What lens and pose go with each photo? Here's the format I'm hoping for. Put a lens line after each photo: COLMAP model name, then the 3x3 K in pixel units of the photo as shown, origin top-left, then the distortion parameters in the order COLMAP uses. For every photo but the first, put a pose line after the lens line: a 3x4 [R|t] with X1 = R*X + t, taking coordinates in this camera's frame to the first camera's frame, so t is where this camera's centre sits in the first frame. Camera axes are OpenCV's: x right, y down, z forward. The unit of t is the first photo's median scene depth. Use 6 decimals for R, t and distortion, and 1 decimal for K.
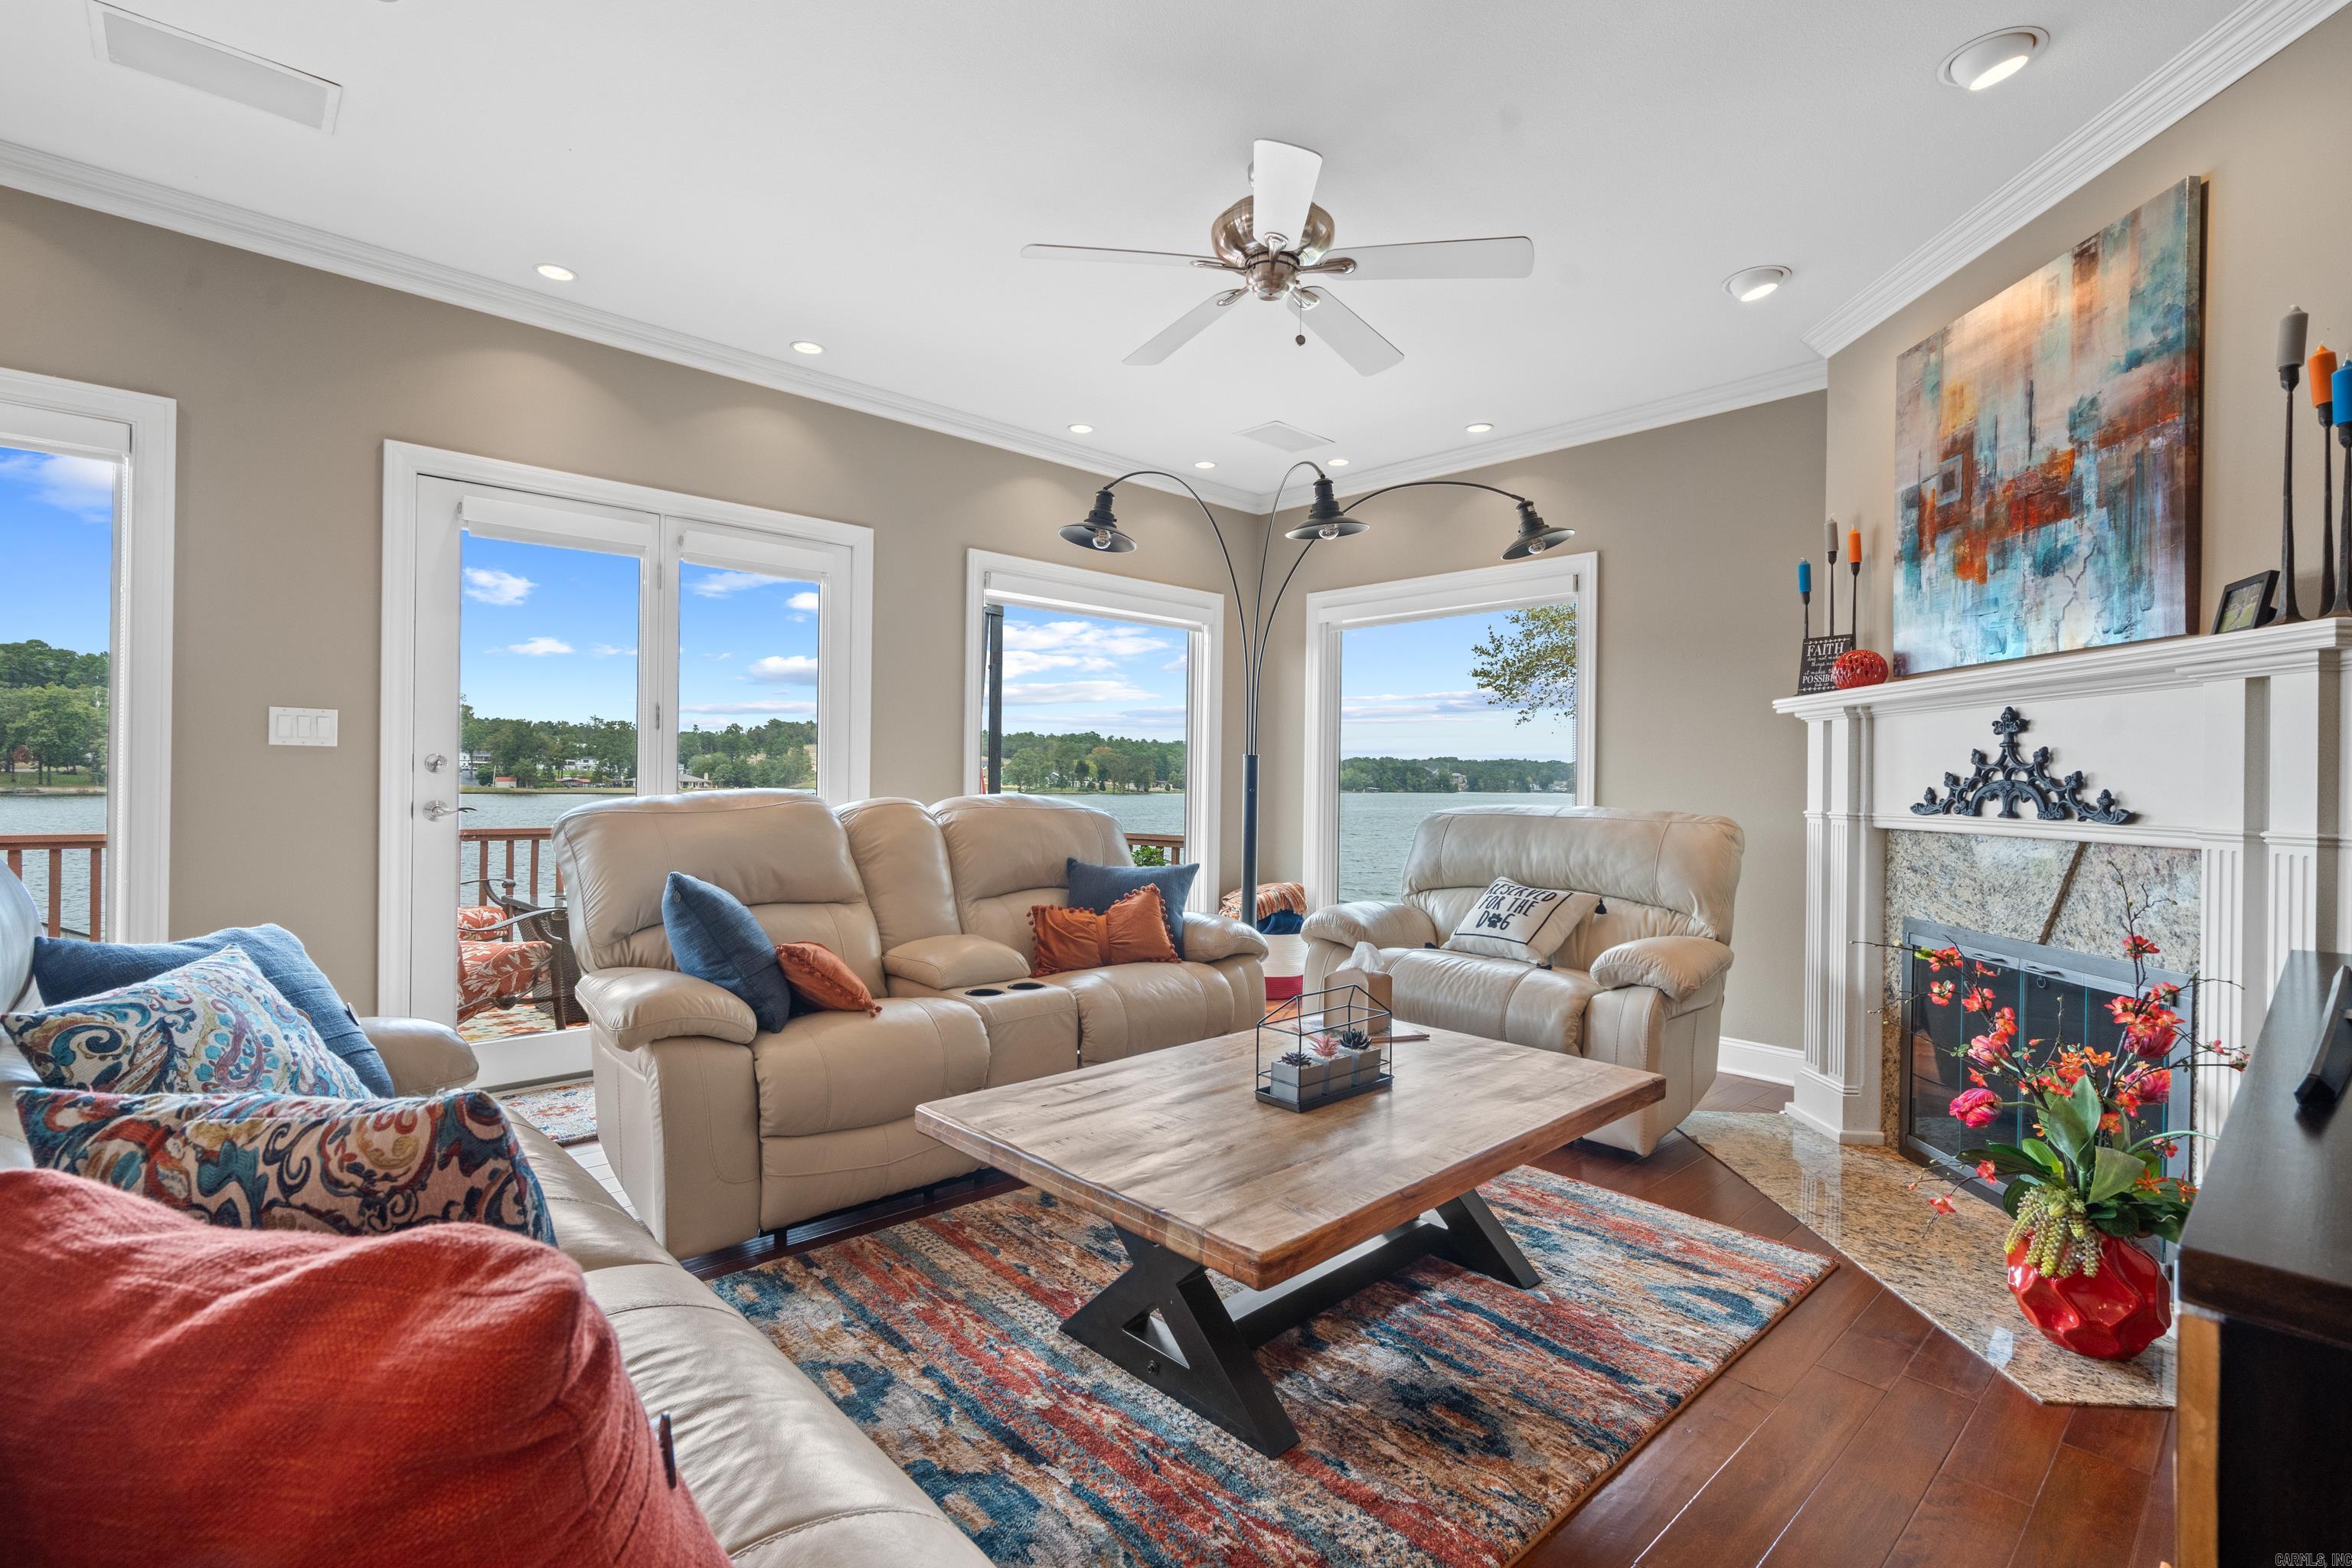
lens RADIAL K [[1074.7, 0, 1171.0], [0, 1074.7, 778.4], [0, 0, 1]] dist [-0.009594, 0.005508]
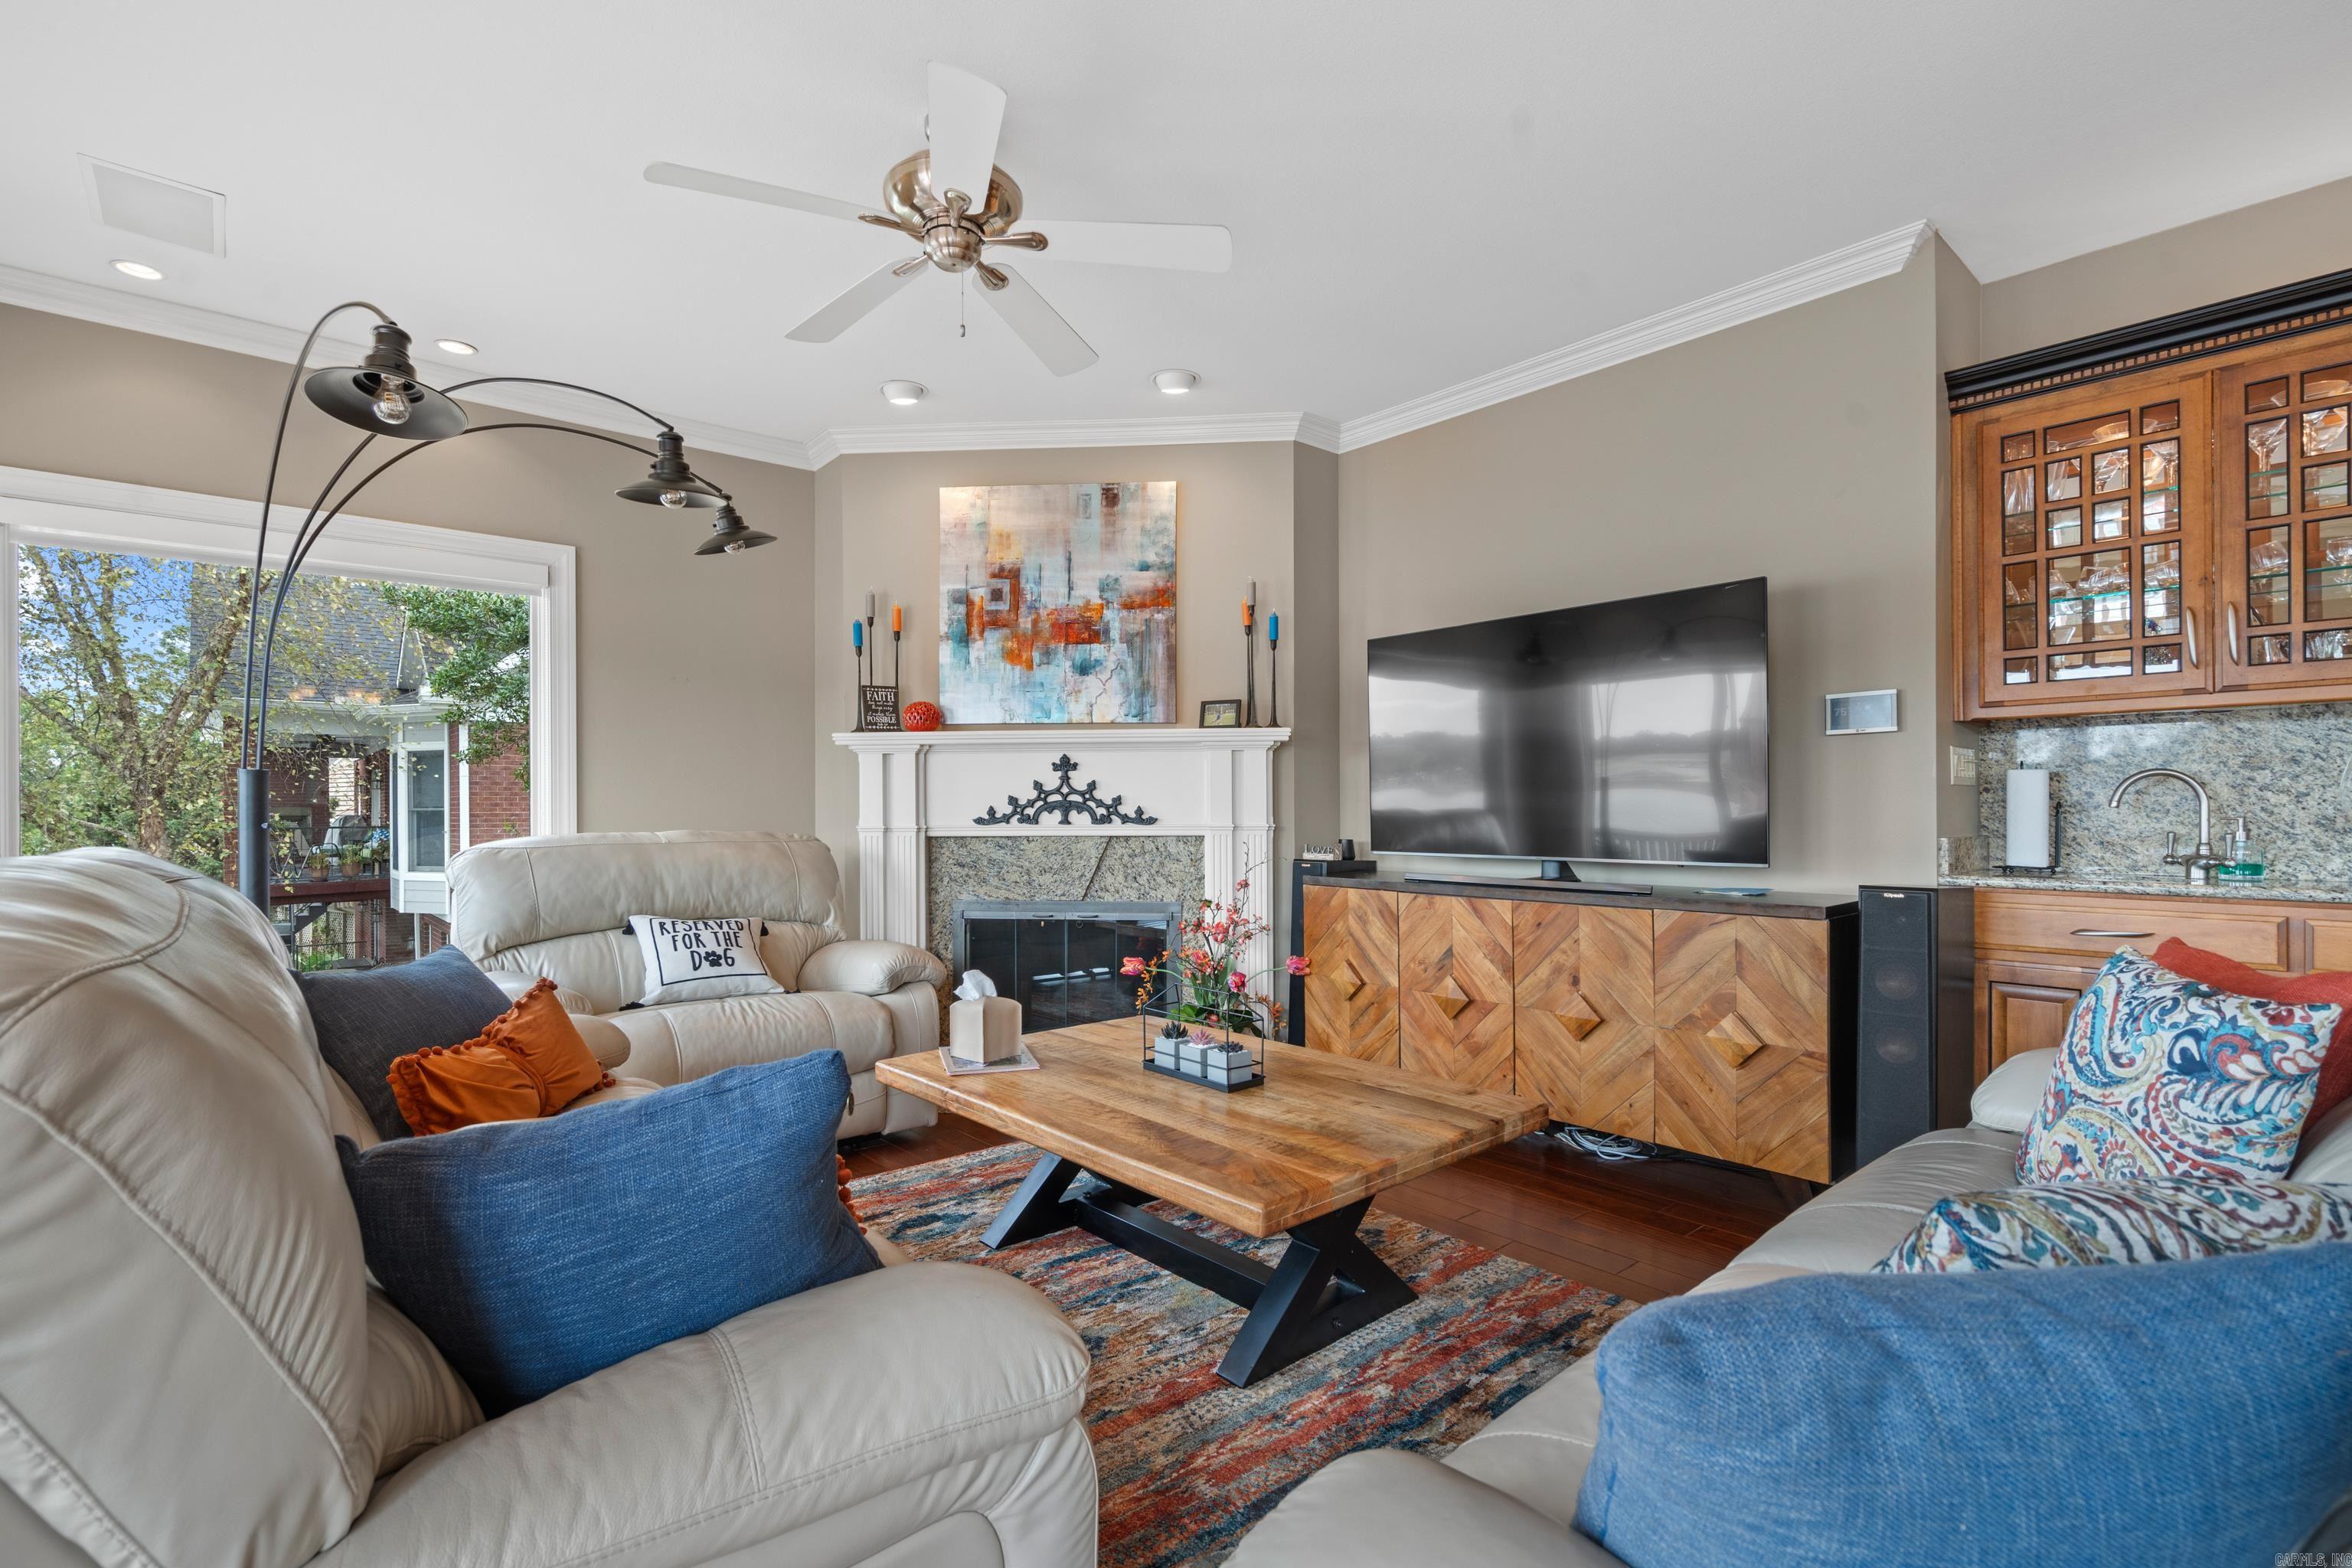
lens RADIAL K [[1074.7, 0, 1172.8], [0, 1074.7, 808.5], [0, 0, 1]] dist [-0.009594, 0.005508]
pose [[0.035320, -0.015745, 0.999252, -0.759365], [0.002415, 0.999874, 0.015670, -0.010410], [-0.999373, 0.001860, 0.035354, 0.745912]]
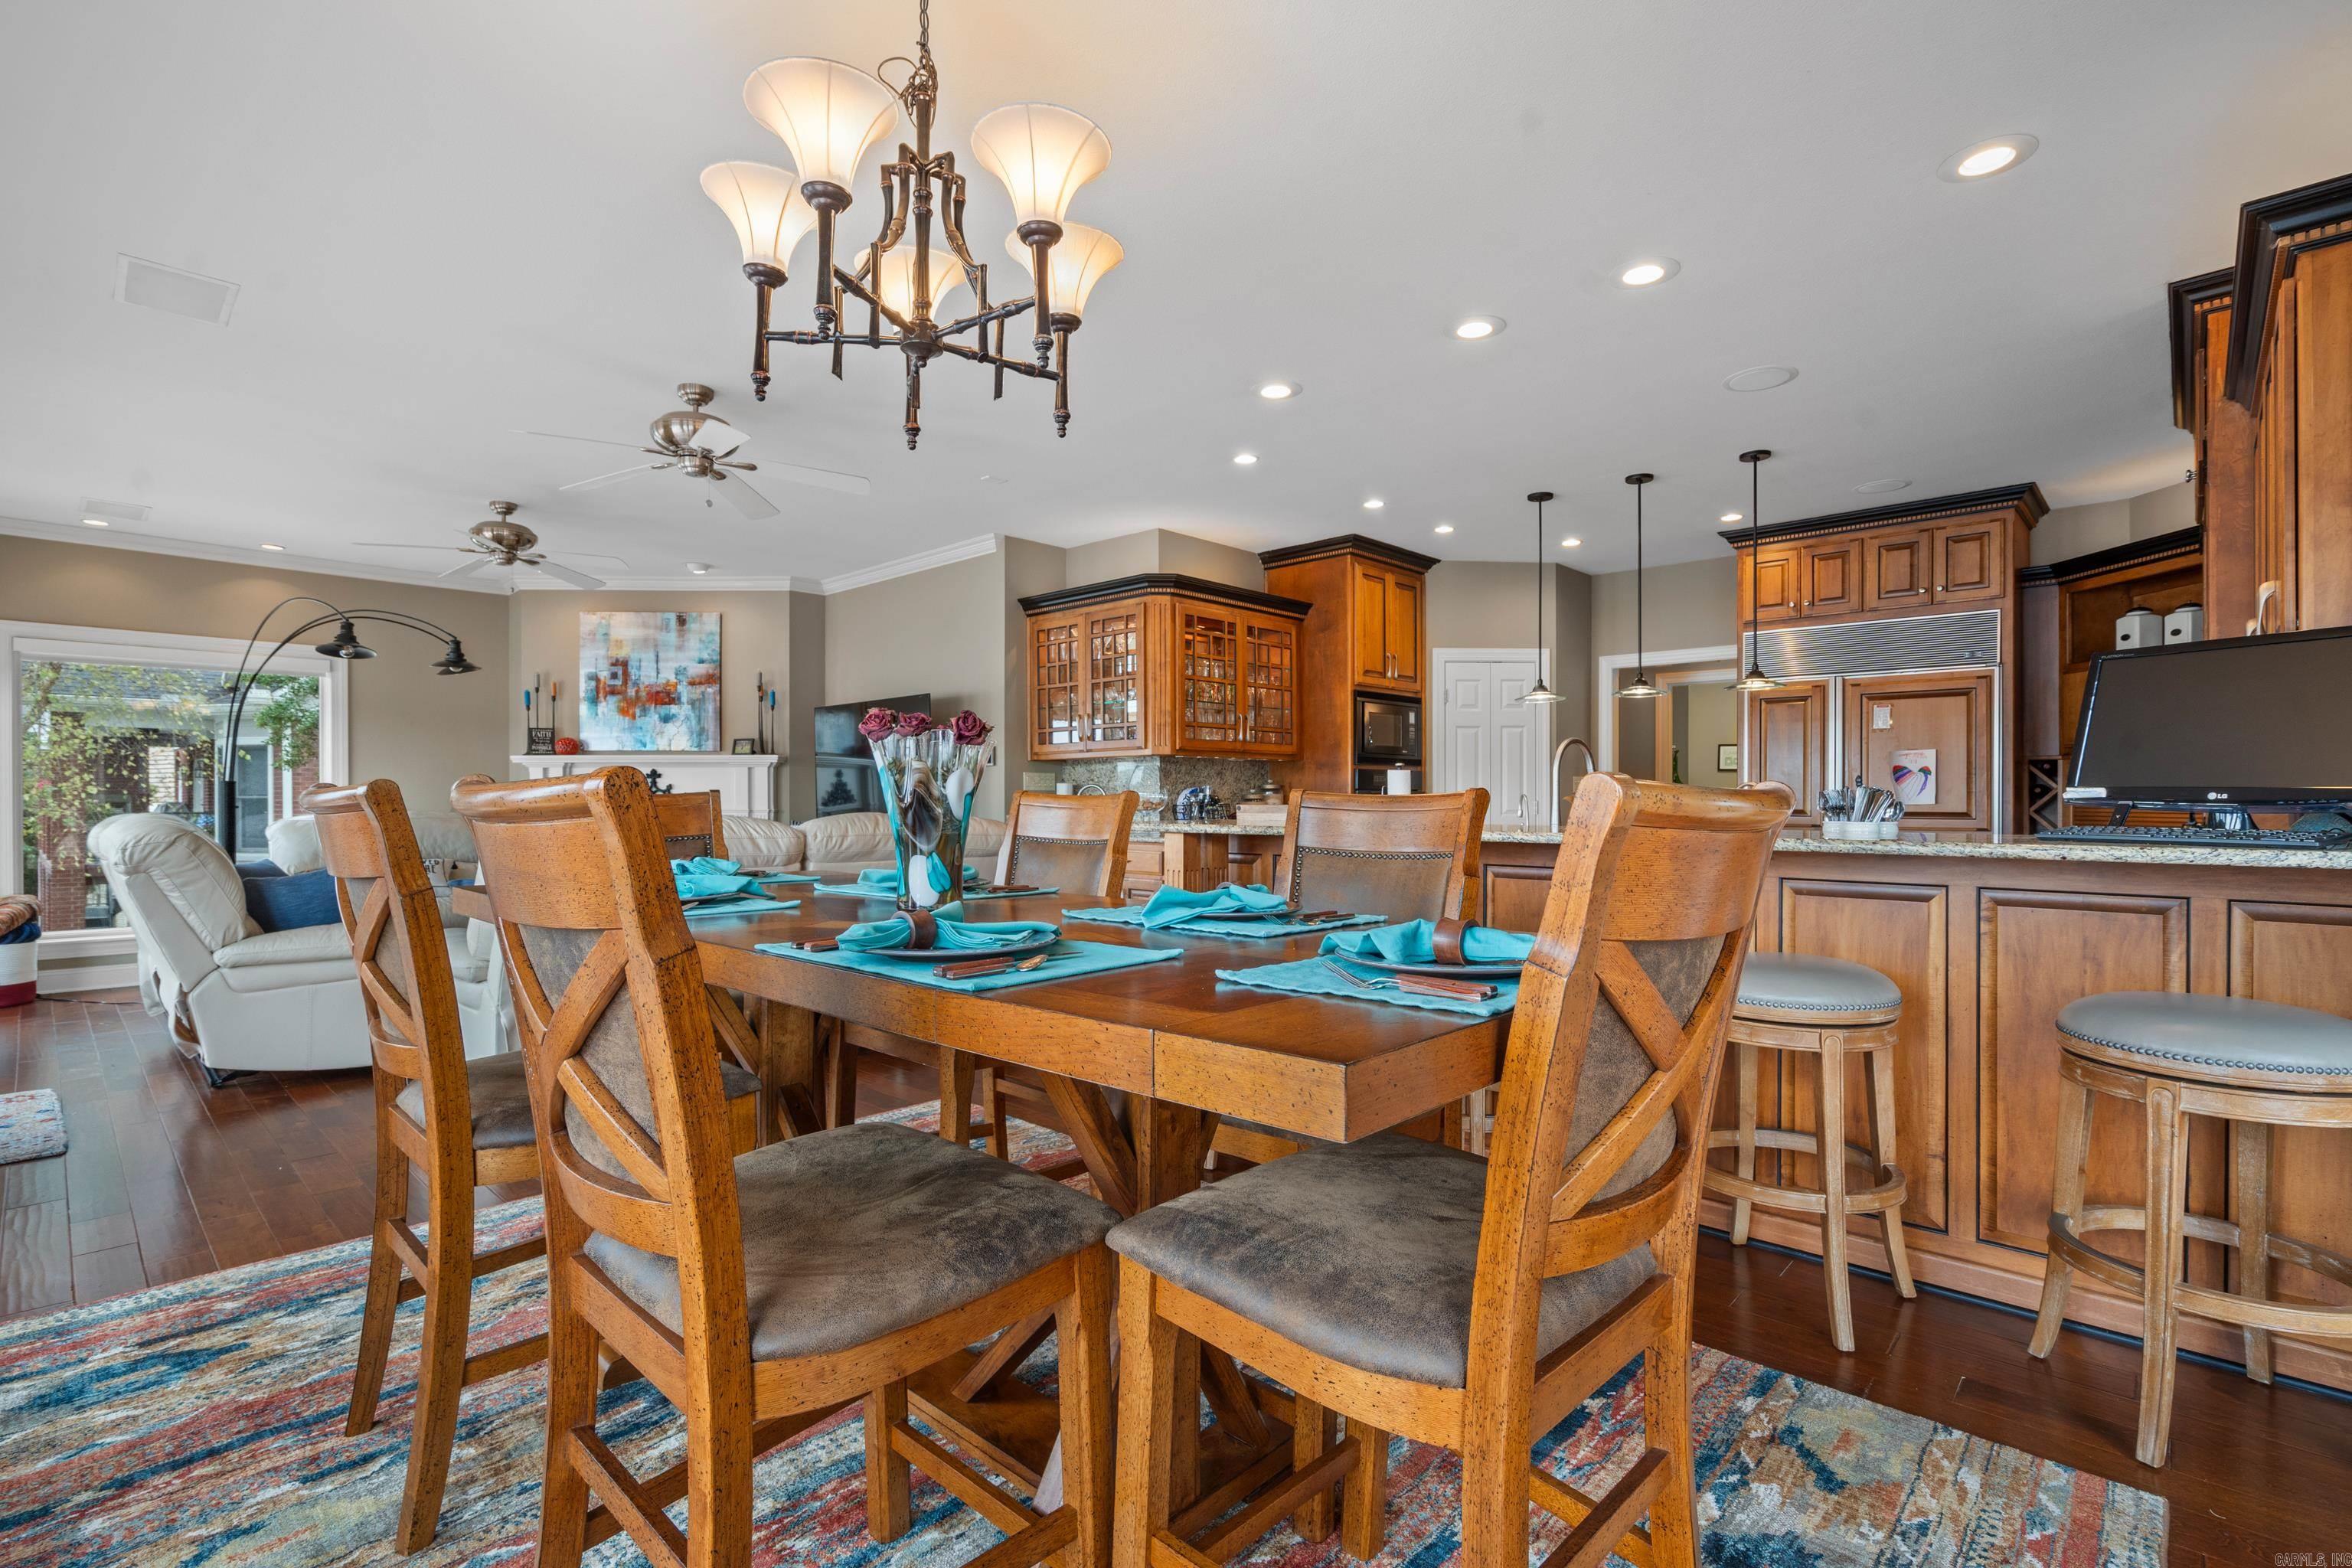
lens RADIAL K [[1074.7, 0, 1174.6], [0, 1074.7, 797.2], [0, 0, 1]] dist [-0.009594, 0.005508]
pose [[-0.068323, -0.015813, 0.997538, -1.950322], [-0.002917, 0.999873, 0.015651, -0.038576], [-0.997659, -0.001841, -0.068361, -0.138422]]
